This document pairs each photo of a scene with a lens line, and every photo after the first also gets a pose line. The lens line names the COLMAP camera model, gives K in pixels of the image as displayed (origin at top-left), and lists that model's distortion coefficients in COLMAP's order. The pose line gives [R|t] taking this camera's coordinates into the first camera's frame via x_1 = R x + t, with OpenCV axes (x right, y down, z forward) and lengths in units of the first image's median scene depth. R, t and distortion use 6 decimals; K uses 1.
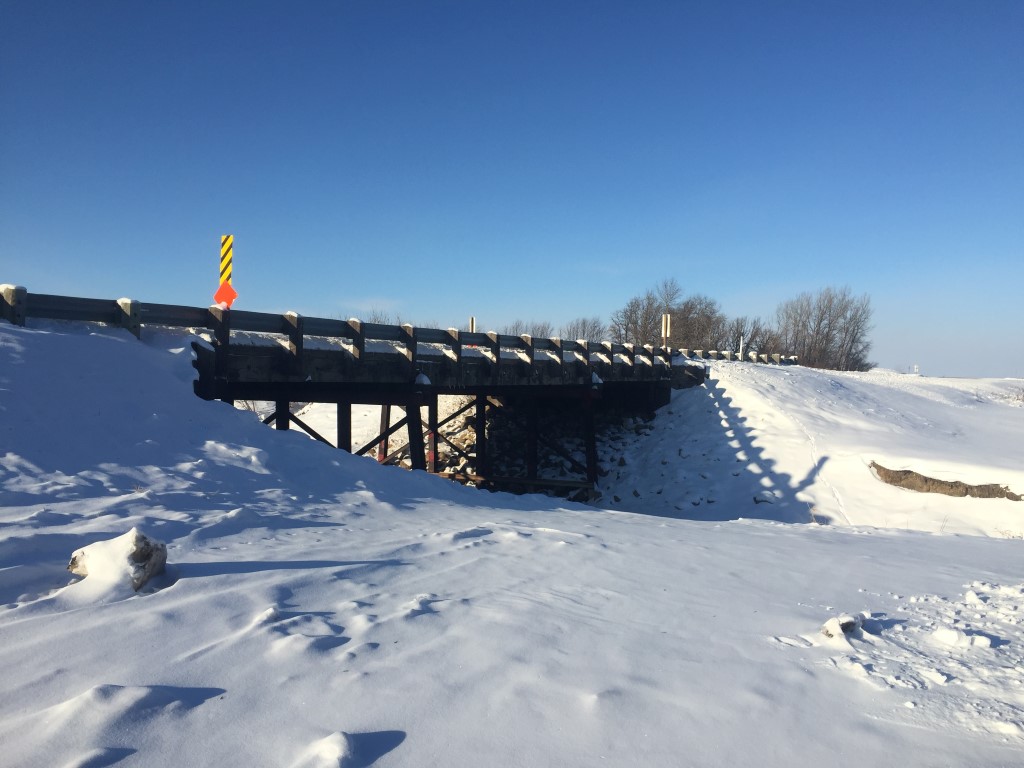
lens RADIAL K [[877.7, 0, 508.6], [0, 877.7, 380.5], [0, 0, 1]] dist [0.068098, -0.040893]
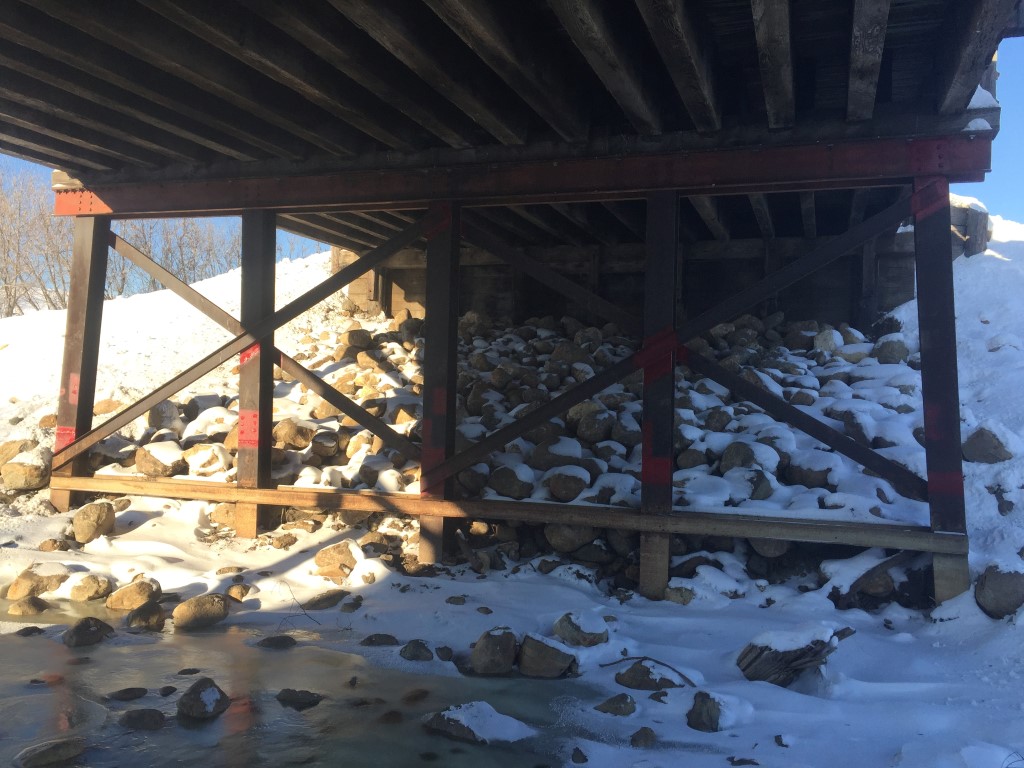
lens RADIAL K [[877.7, 0, 517.8], [0, 877.7, 385.0], [0, 0, 1]] dist [0.068098, -0.040893]
pose [[0.977811, 0.017664, 0.208743, -0.066106], [-0.017597, 0.999843, -0.002179, 0.074301], [-0.208749, -0.001543, 0.977968, 0.738000]]
